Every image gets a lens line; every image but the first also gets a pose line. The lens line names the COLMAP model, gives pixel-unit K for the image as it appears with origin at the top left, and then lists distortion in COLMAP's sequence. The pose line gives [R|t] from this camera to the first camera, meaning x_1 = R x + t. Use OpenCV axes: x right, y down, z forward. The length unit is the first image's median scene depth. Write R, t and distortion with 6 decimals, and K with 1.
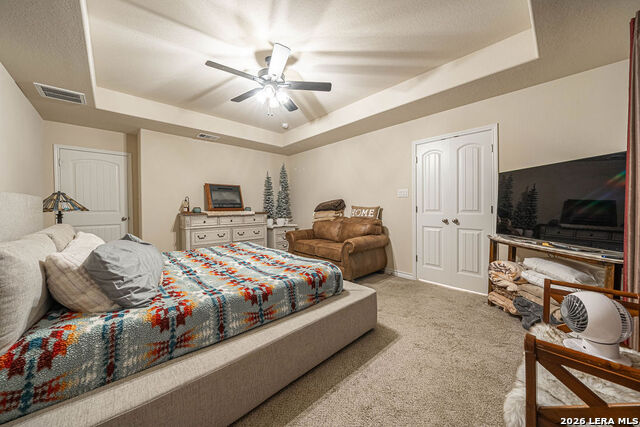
lens RADIAL K [[223.2, 0, 315.2], [0, 223.2, 217.6], [0, 0, 1]] dist [0.000764, 0.000071]
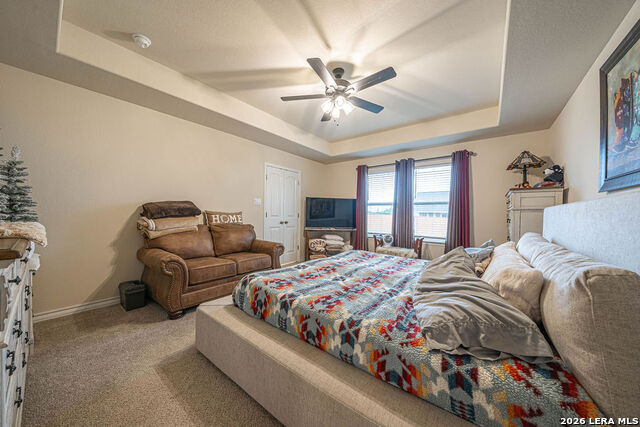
lens RADIAL K [[223.2, 0, 315.2], [0, 223.2, 217.6], [0, 0, 1]] dist [0.000764, 0.000071]
pose [[-0.175874, -0.013823, 0.984316, -0.955974], [0.035037, 0.999180, 0.020292, -0.041714], [-0.983789, 0.038056, -0.175246, 1.041735]]
